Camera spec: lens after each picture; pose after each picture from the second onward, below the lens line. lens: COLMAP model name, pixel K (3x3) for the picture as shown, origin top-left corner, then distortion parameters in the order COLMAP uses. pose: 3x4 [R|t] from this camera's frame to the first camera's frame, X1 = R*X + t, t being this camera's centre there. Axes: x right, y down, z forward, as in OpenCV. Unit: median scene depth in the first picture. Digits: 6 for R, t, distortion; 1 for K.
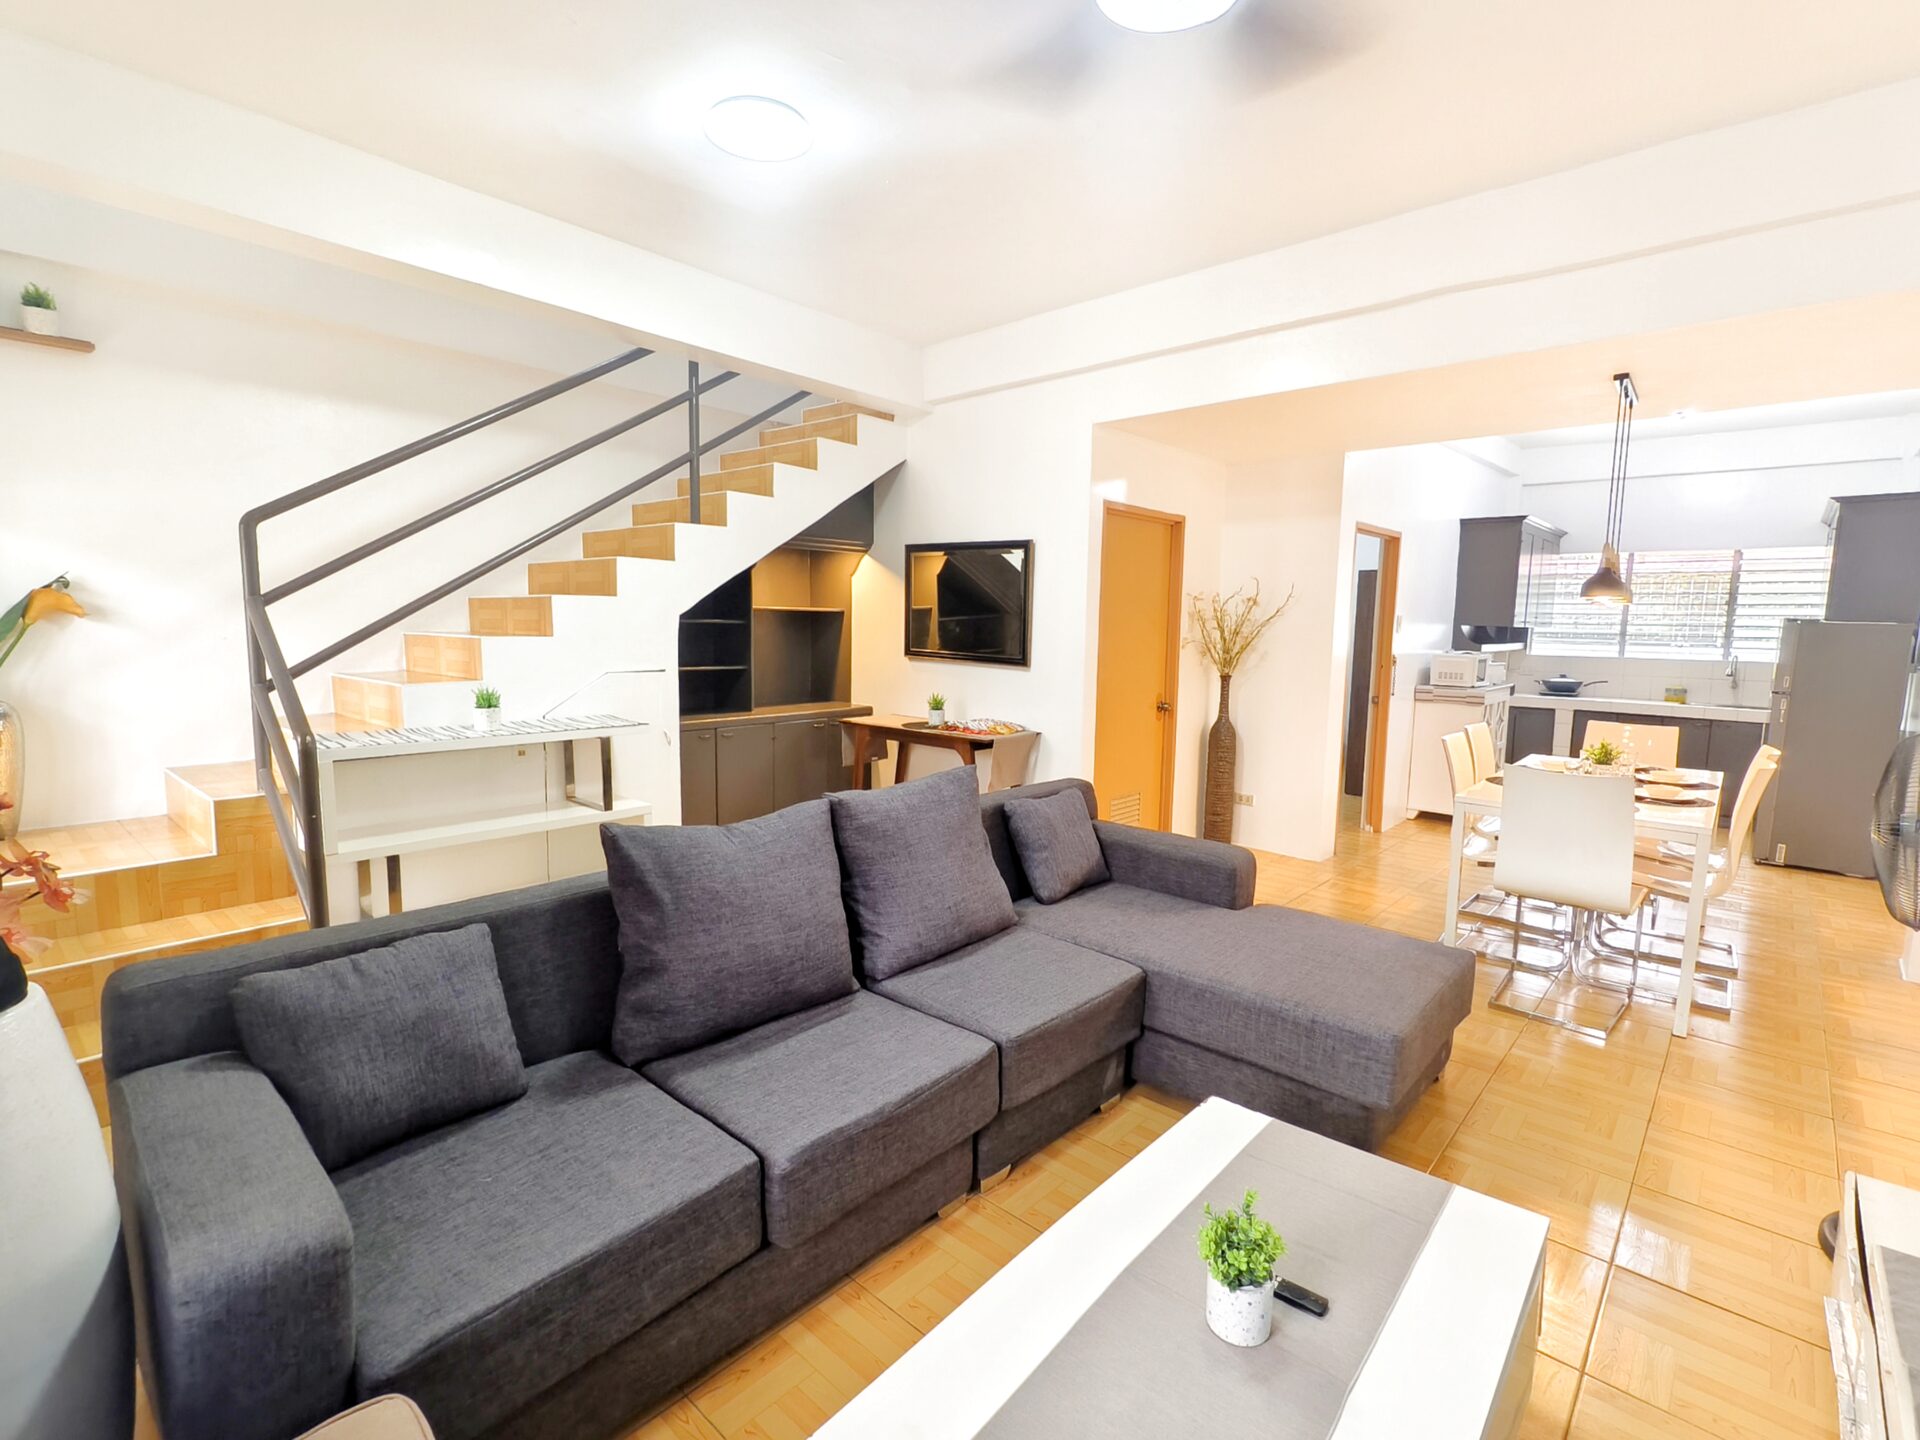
lens RADIAL K [[894.6, 0, 968.2], [0, 894.6, 721.3], [0, 0, 1]] dist [-0.000939, -0.000048]
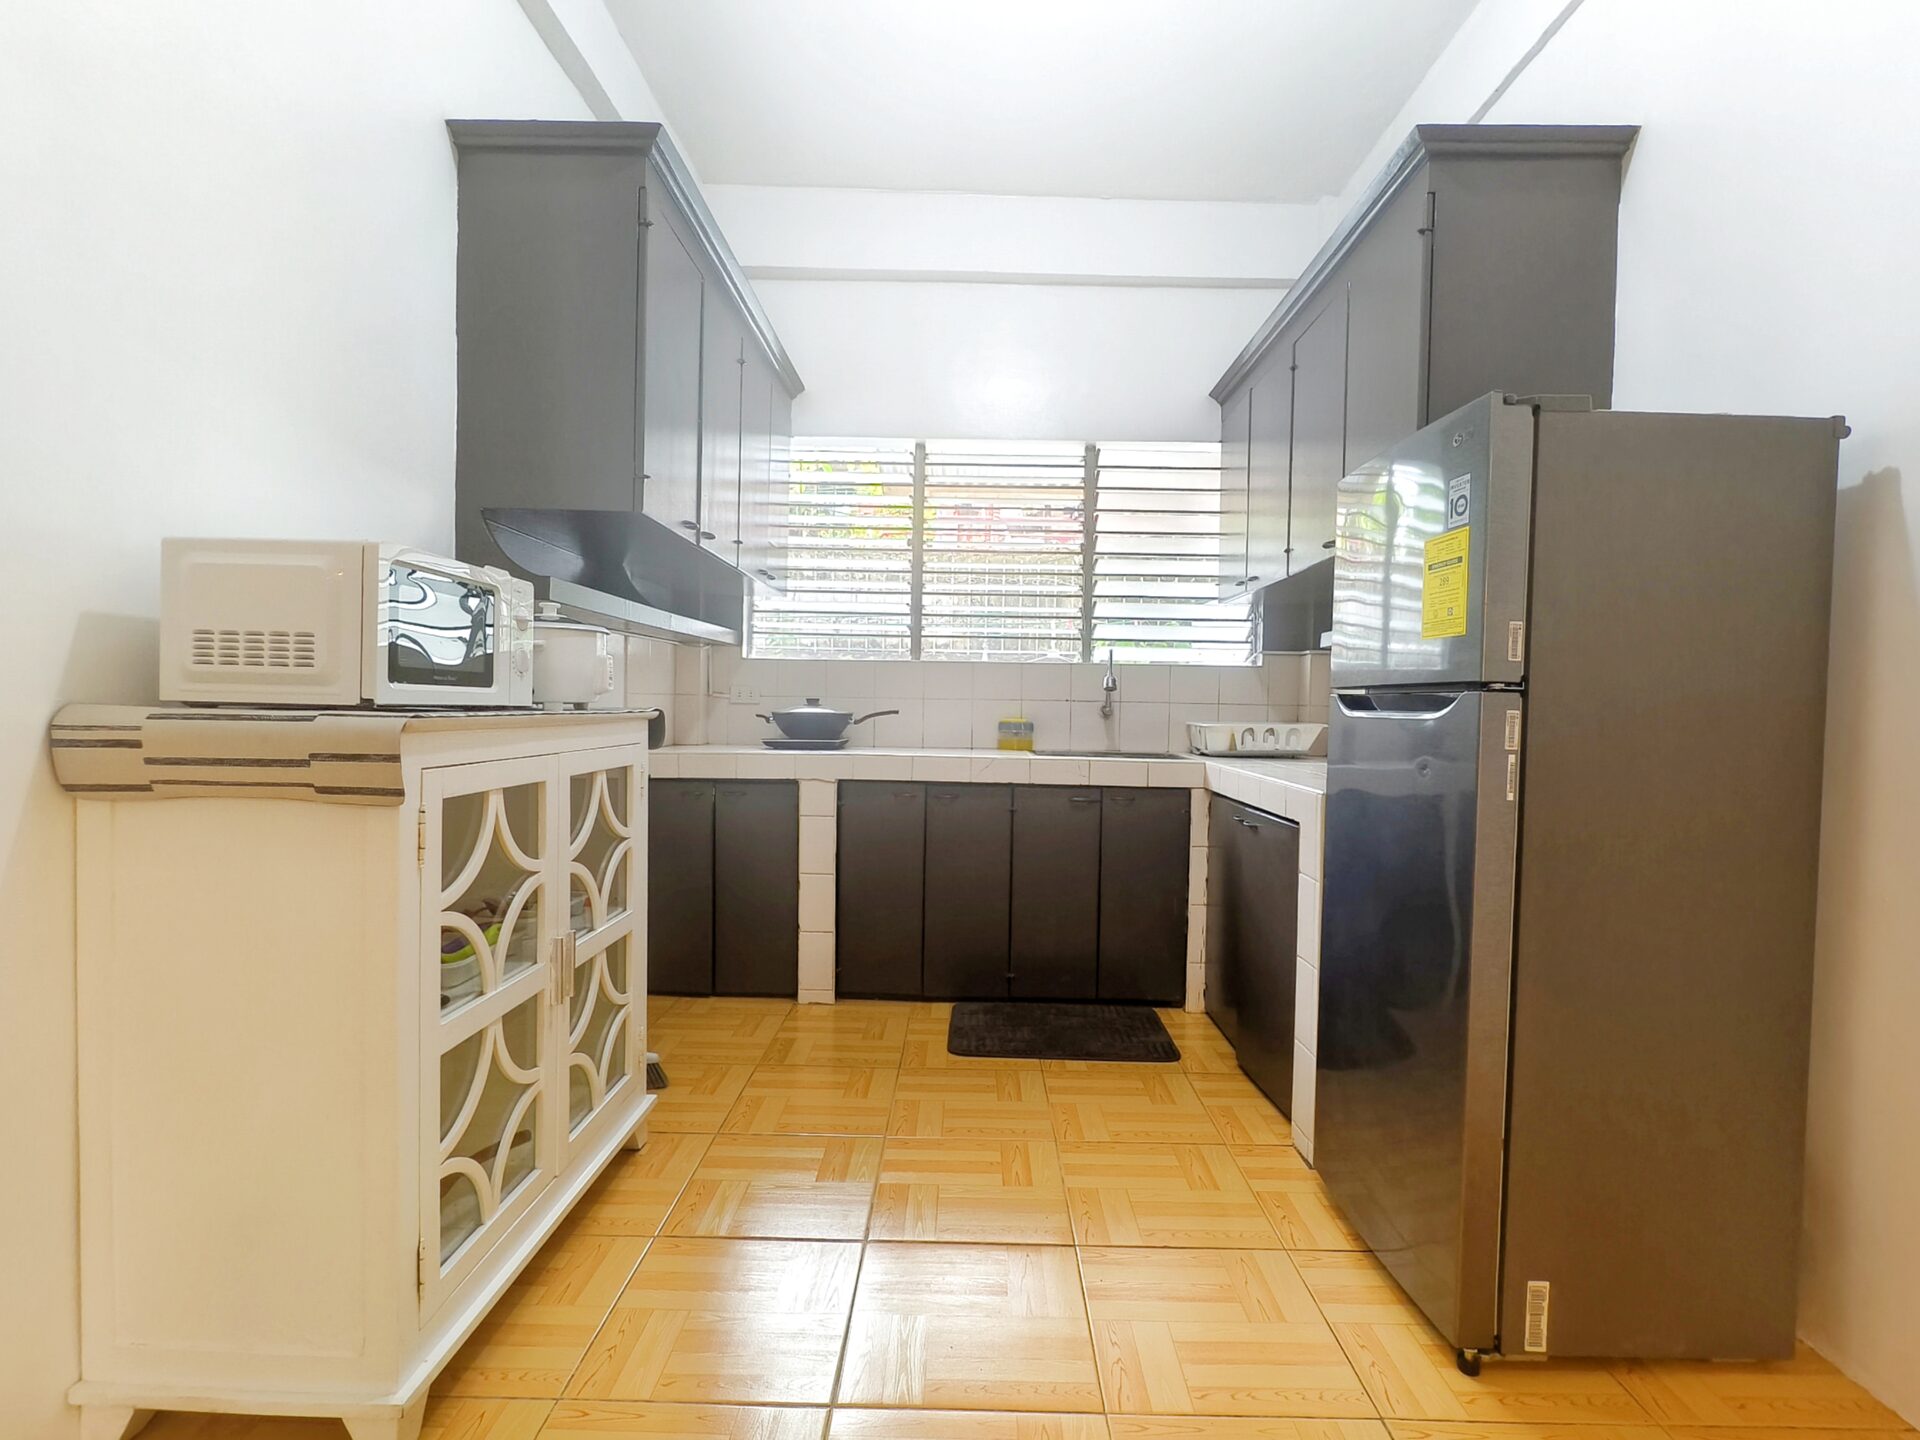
lens RADIAL K [[894.6, 0, 965.5], [0, 894.6, 724.1], [0, 0, 1]] dist [-0.000939, -0.000048]
pose [[0.747920, -0.019019, 0.663517, 0.467775], [0.070219, 0.996248, -0.050596, -0.013664], [-0.660065, 0.084433, 0.746449, 0.680431]]
